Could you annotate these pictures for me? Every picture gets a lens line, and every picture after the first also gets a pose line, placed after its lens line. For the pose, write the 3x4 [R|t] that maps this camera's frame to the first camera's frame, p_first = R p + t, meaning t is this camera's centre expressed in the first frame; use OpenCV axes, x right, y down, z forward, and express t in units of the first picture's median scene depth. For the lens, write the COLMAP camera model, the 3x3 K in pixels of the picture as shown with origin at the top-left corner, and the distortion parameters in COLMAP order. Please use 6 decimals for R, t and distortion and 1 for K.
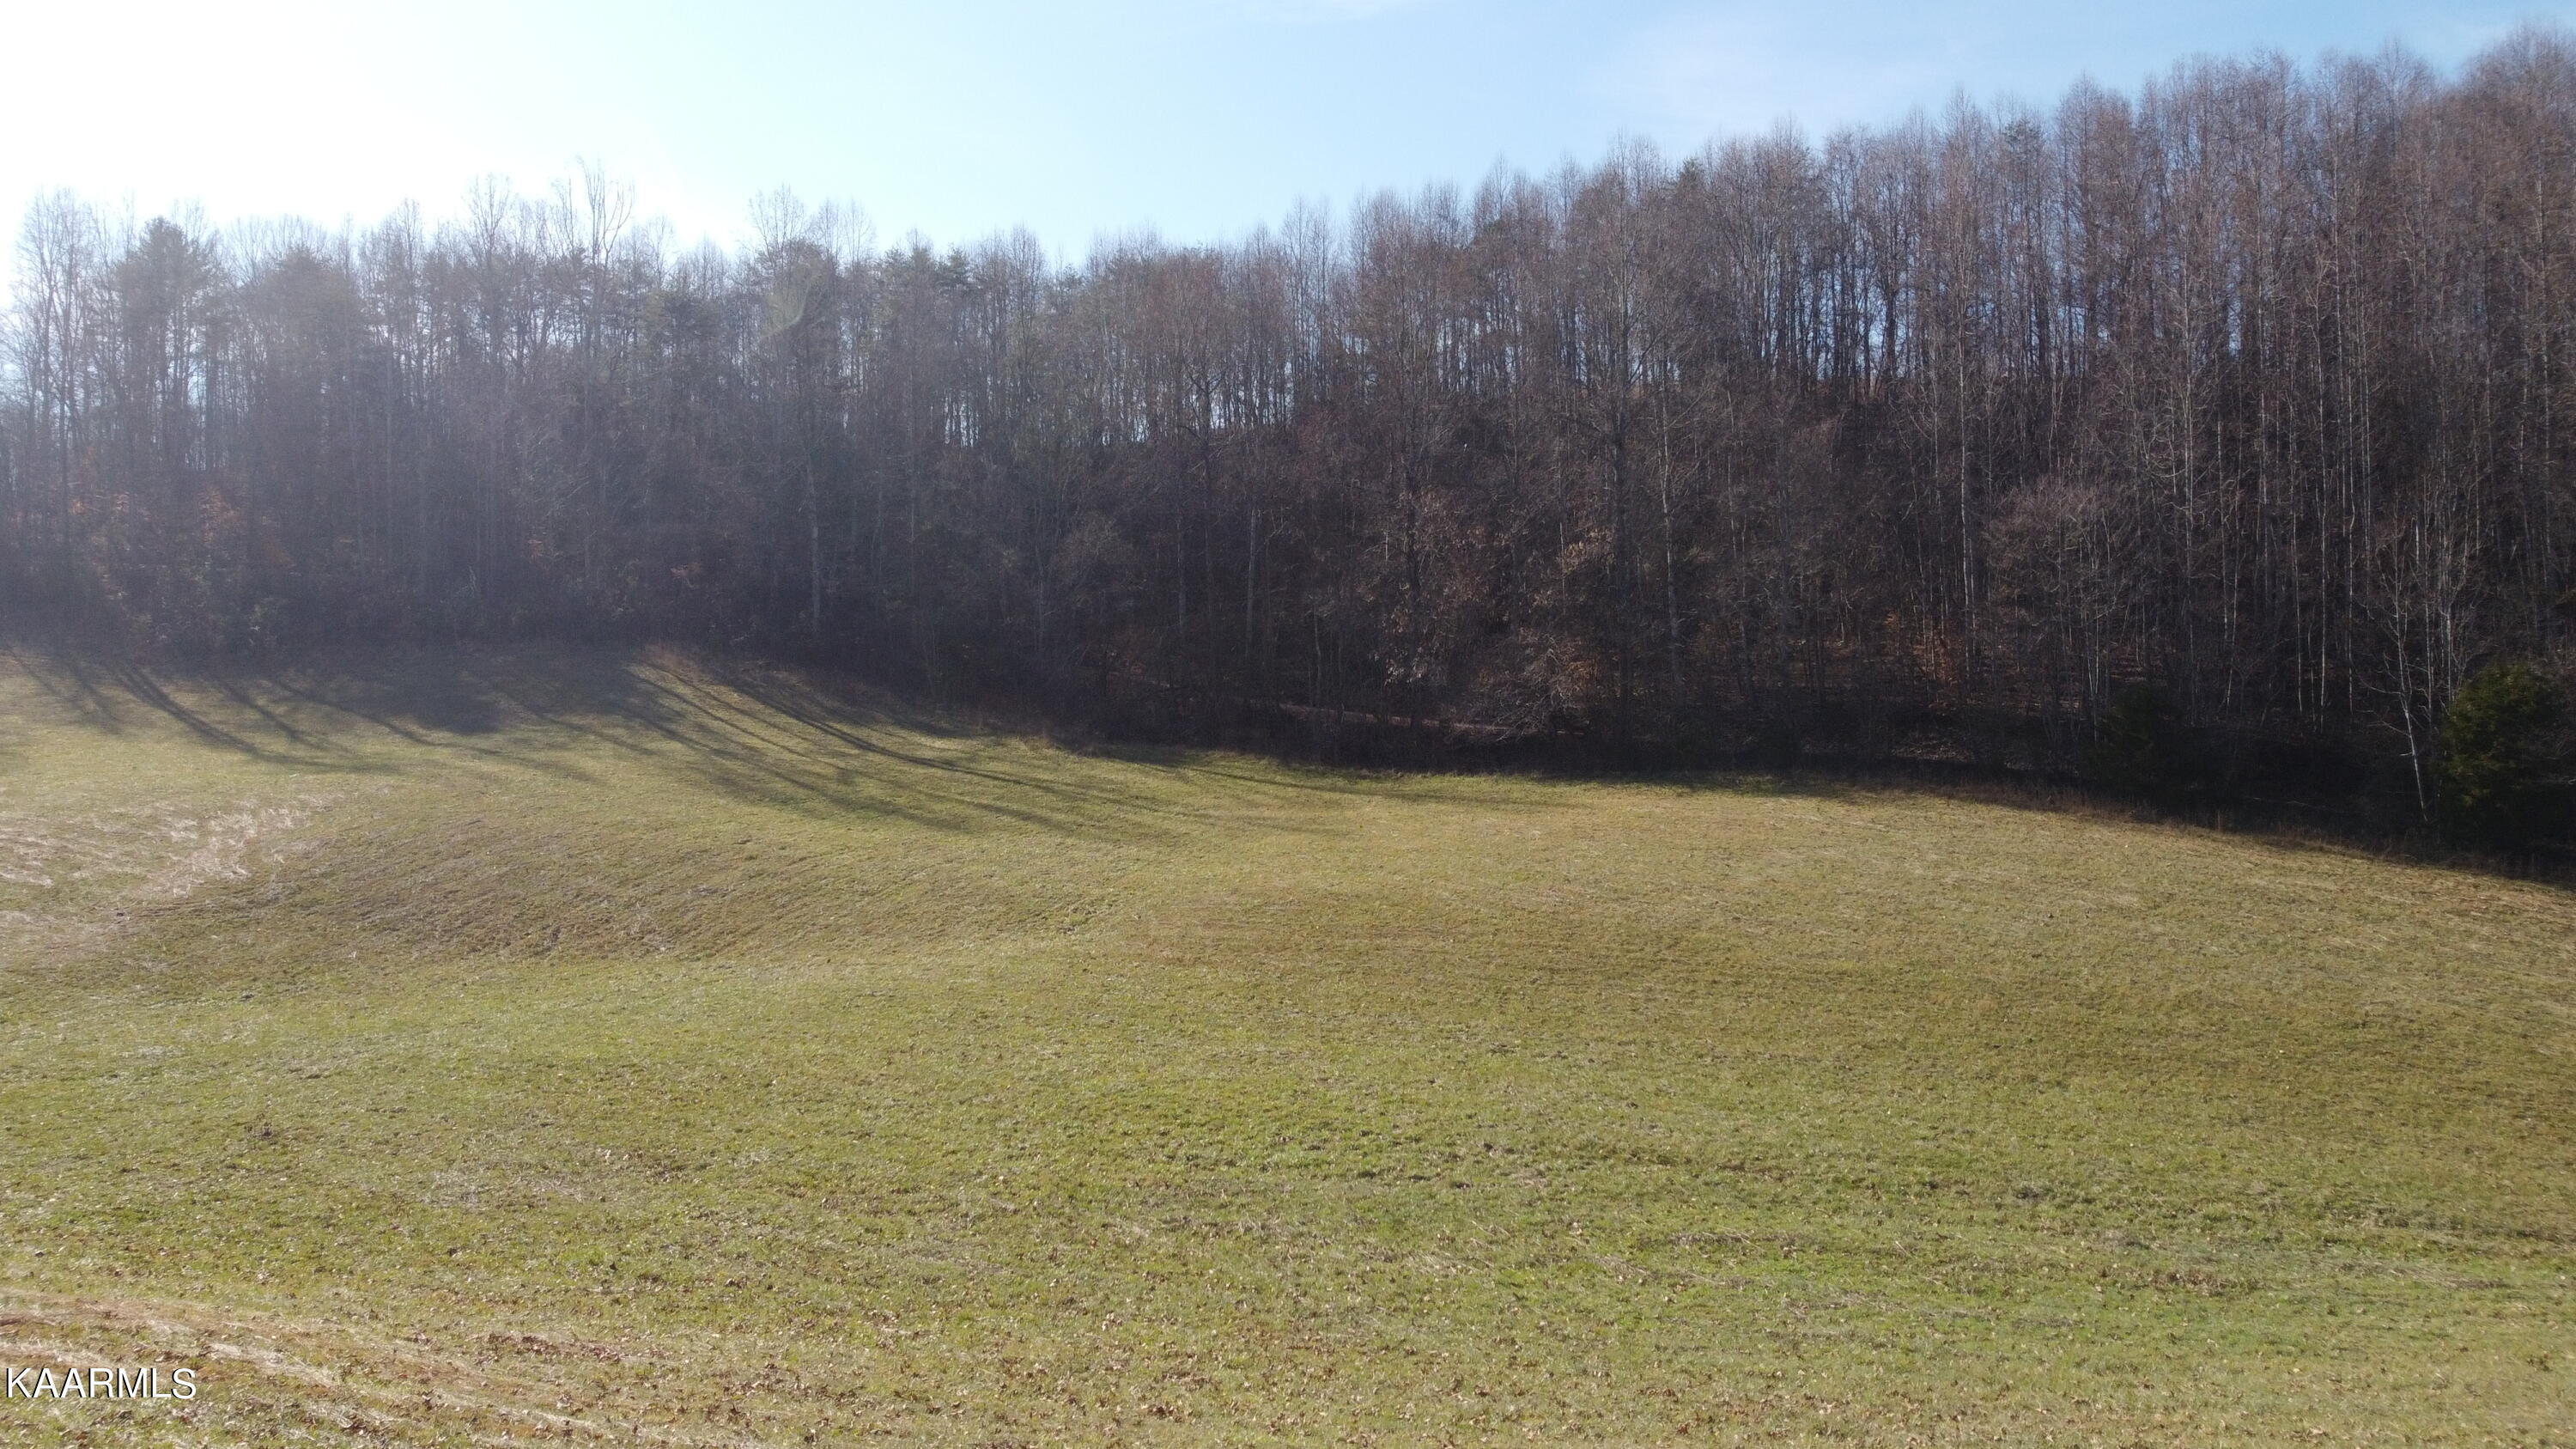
lens RADIAL K [[1926.5, 0, 1304.6], [0, 1926.5, 750.0], [0, 0, 1]] dist [-0.021575, 0.001523]
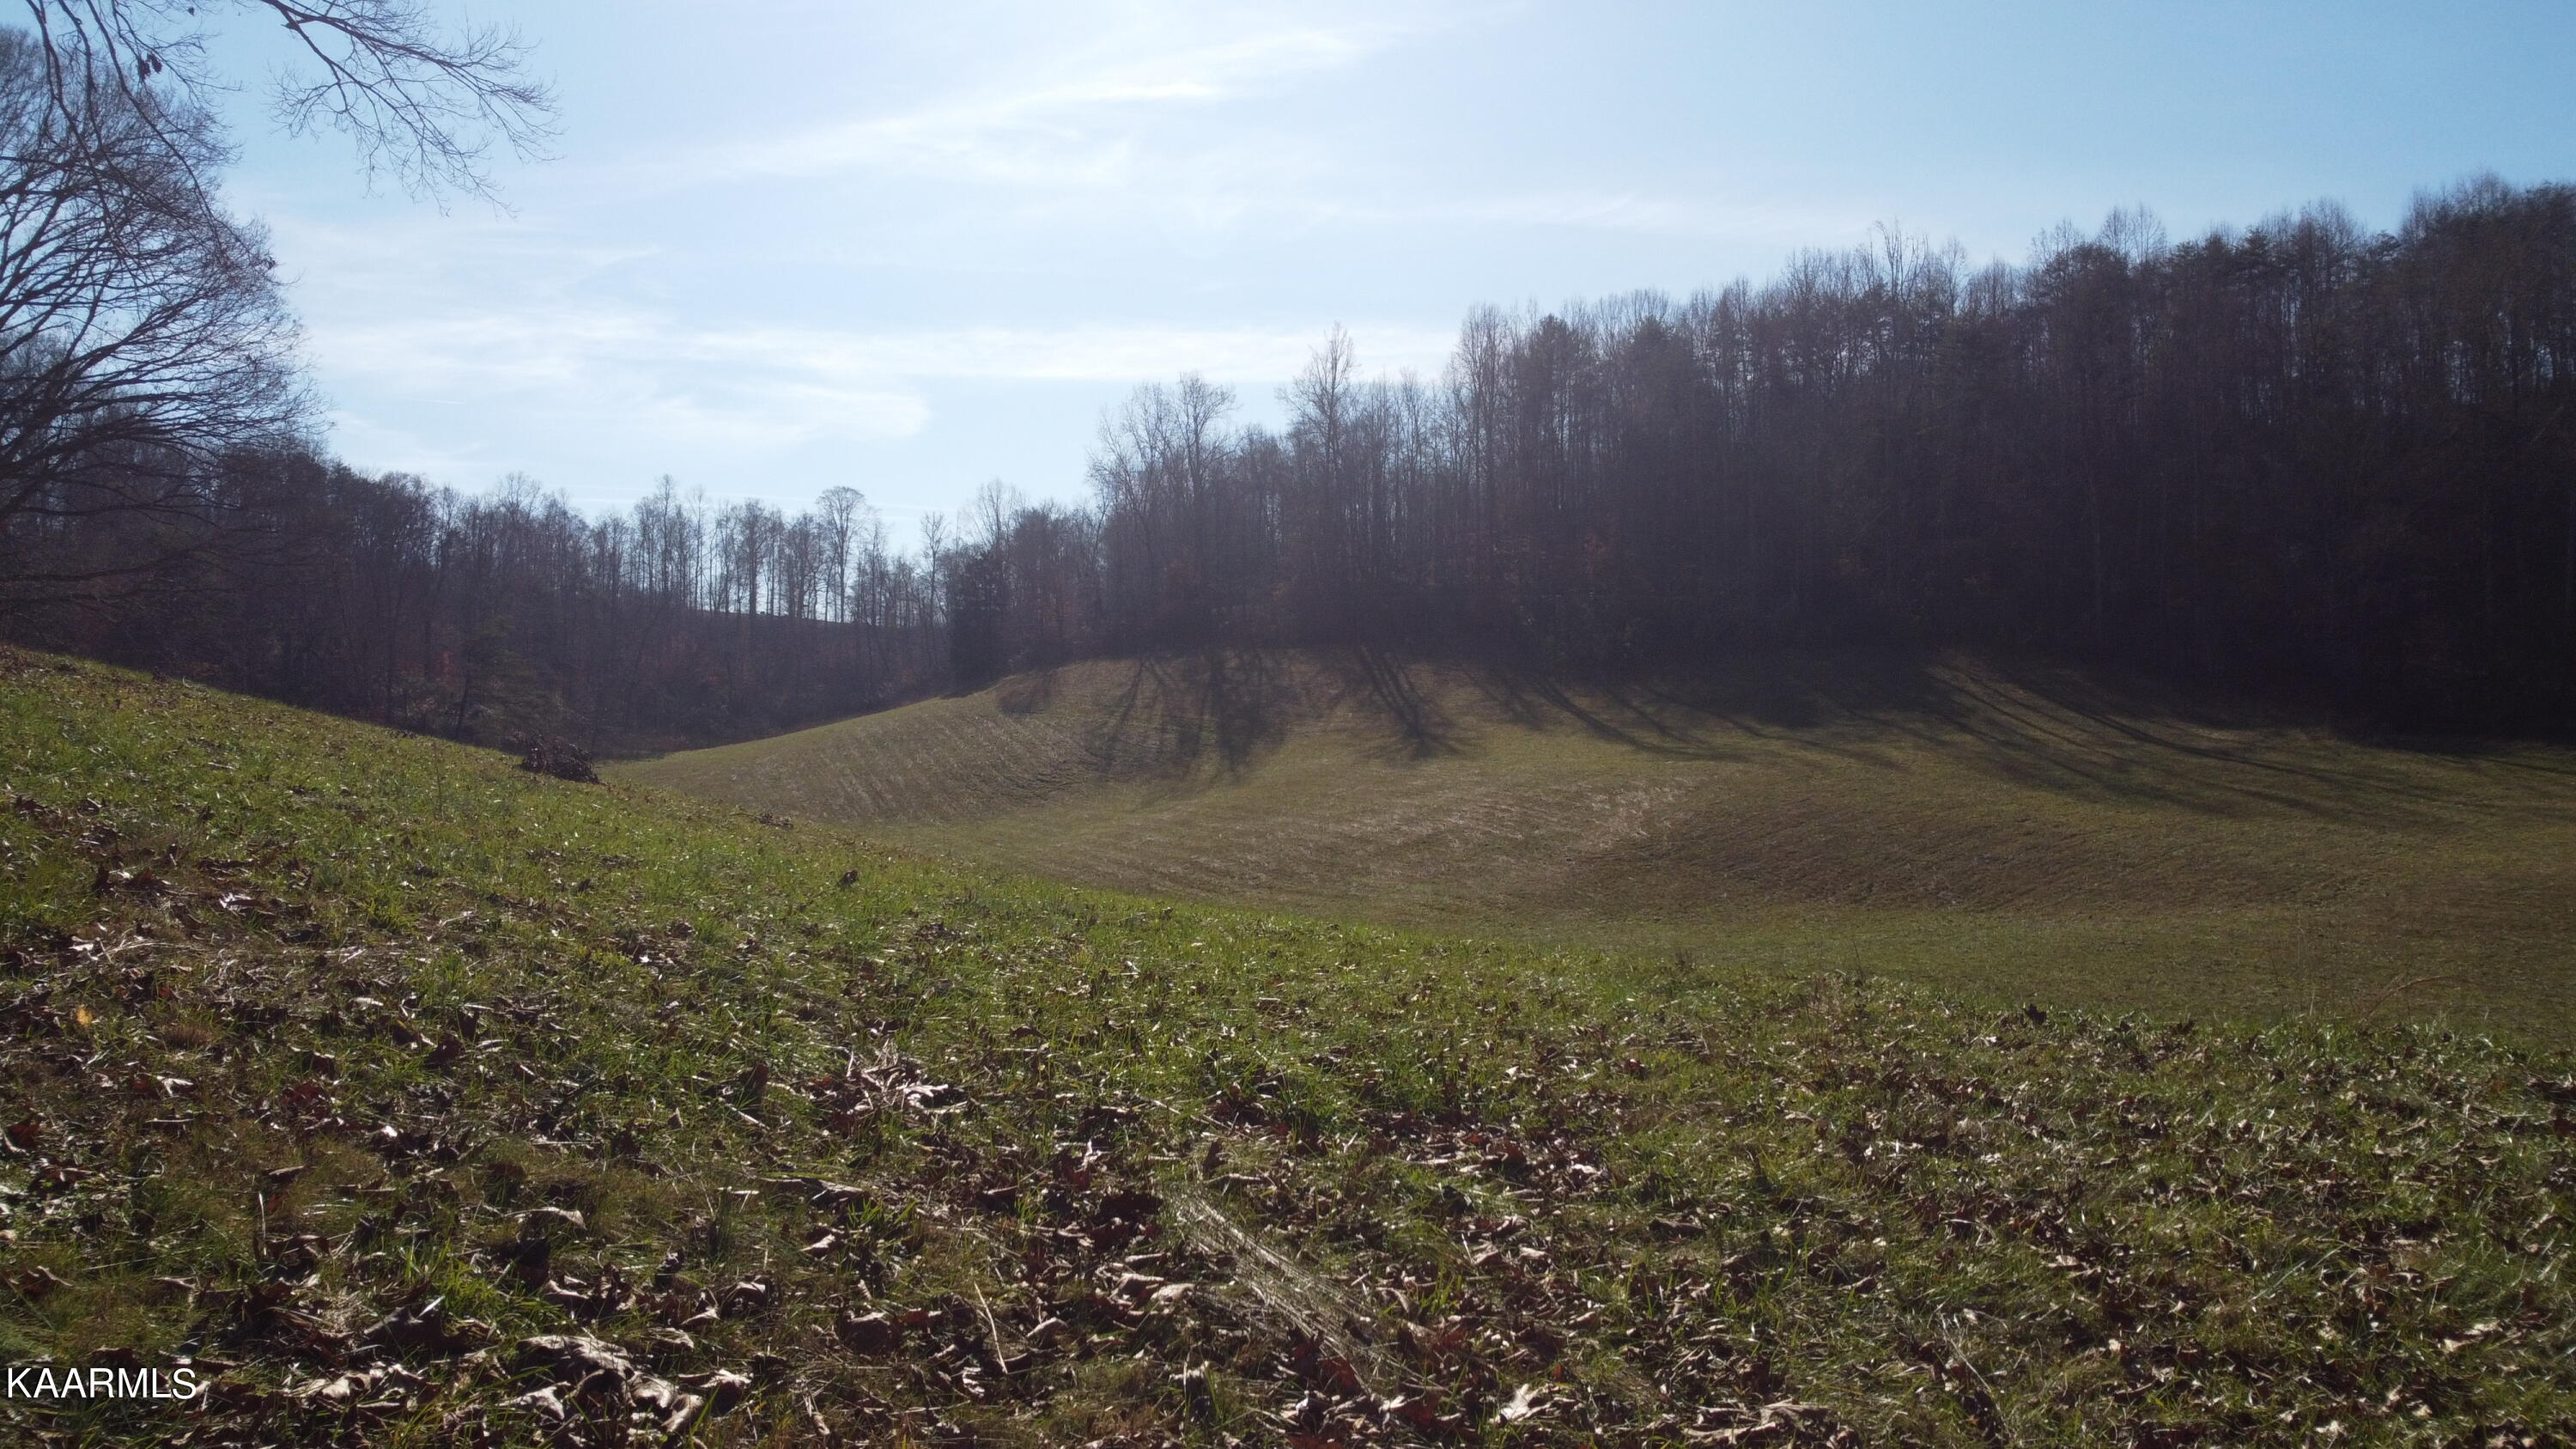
lens RADIAL K [[1931.8, 0, 1288.0], [0, 1931.8, 724.5], [0, 0, 1]] dist [-0.002477, -0.002837]
pose [[0.790955, -0.007280, -0.611831, 0.029289], [0.003758, 0.999968, -0.007041, -0.001714], [0.611863, 0.003270, 0.790957, -0.081969]]
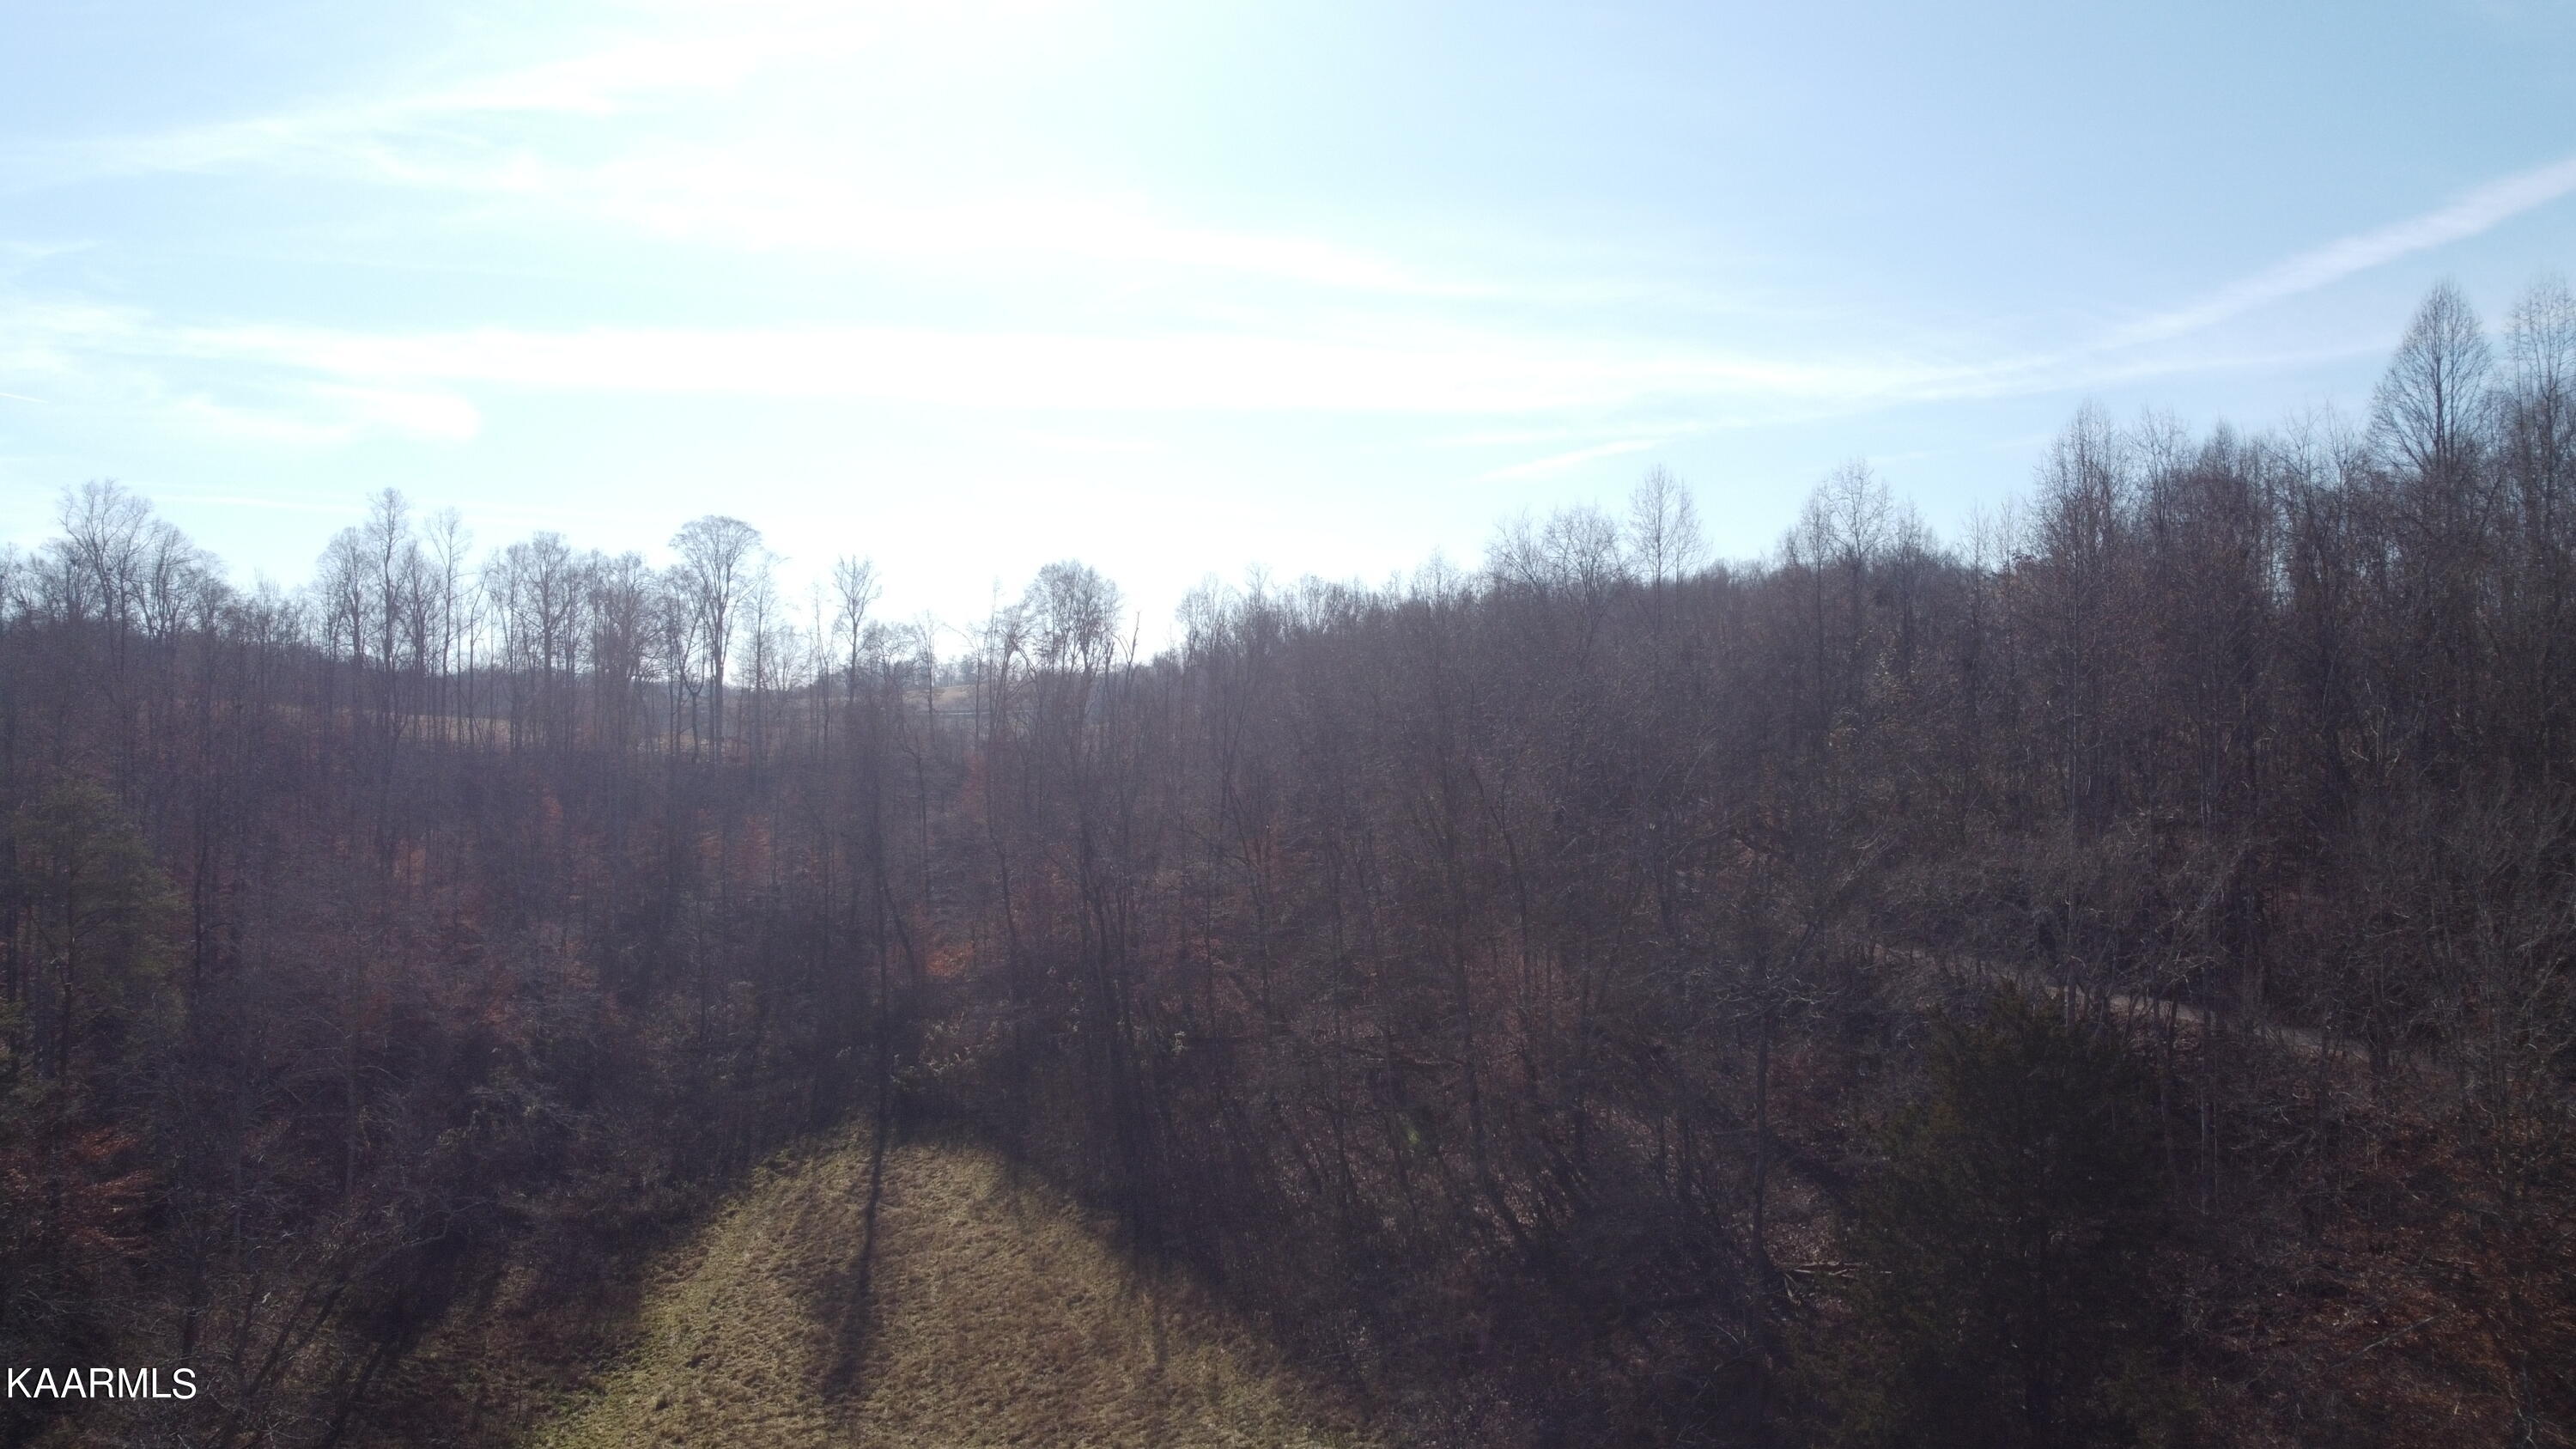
lens RADIAL K [[1931.8, 0, 1288.0], [0, 1931.8, 724.5], [0, 0, 1]] dist [-0.002477, -0.002837]
pose [[0.858166, -0.010382, -0.513267, -0.774761], [0.006149, 0.999932, -0.009946, -0.142872], [0.513335, 0.005379, 0.858171, 0.478441]]
